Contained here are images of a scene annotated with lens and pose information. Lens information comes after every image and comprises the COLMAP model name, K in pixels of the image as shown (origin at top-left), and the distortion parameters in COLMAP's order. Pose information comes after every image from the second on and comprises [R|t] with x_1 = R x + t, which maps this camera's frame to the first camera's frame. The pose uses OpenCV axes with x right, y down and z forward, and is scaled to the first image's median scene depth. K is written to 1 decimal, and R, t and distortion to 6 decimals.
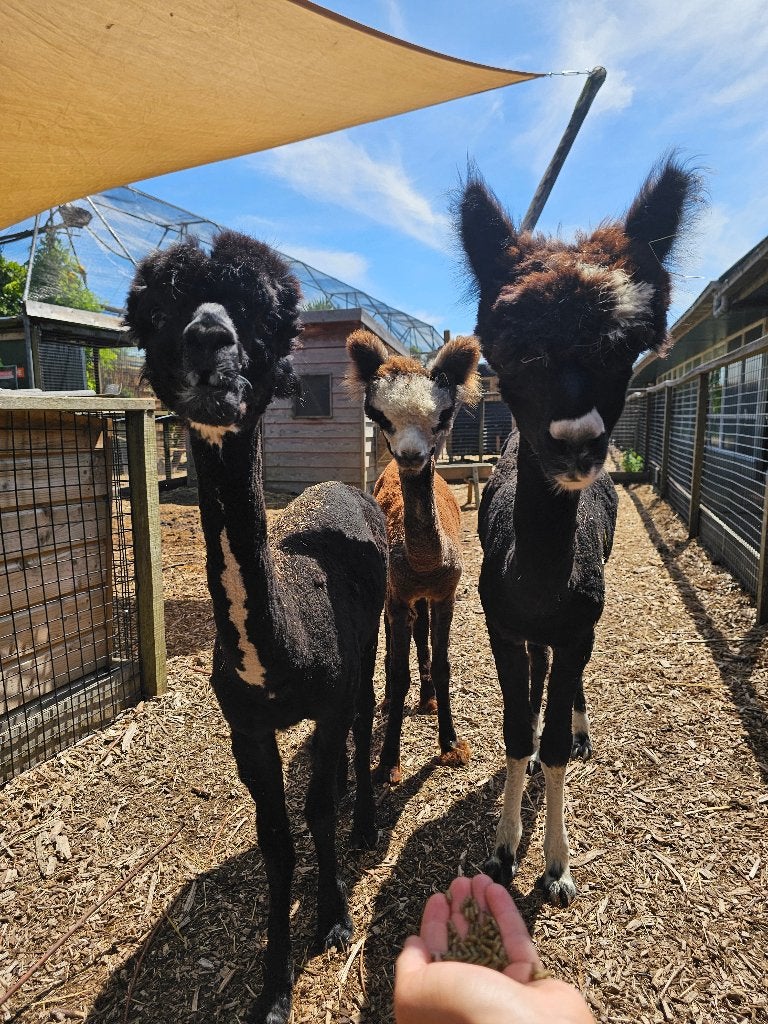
lens RADIAL K [[659.9, 0, 384.0], [0, 659.9, 512.0], [0, 0, 1]] dist [0.033738, -0.017529]
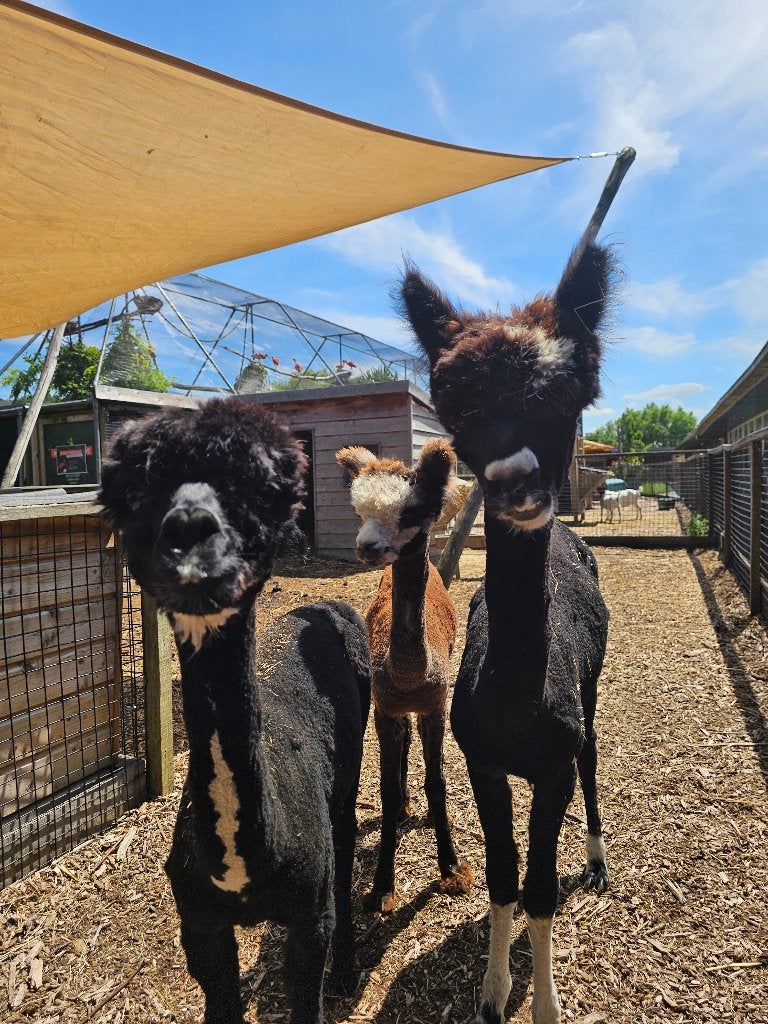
lens RADIAL K [[661.3, 0, 376.9], [0, 661.3, 513.1], [0, 0, 1]] dist [0.030350, -0.015873]
pose [[0.994825, -0.014700, -0.100530, 0.095121], [0.005437, 0.995762, -0.091806, -0.057055], [0.101453, 0.090784, 0.990689, 0.019129]]
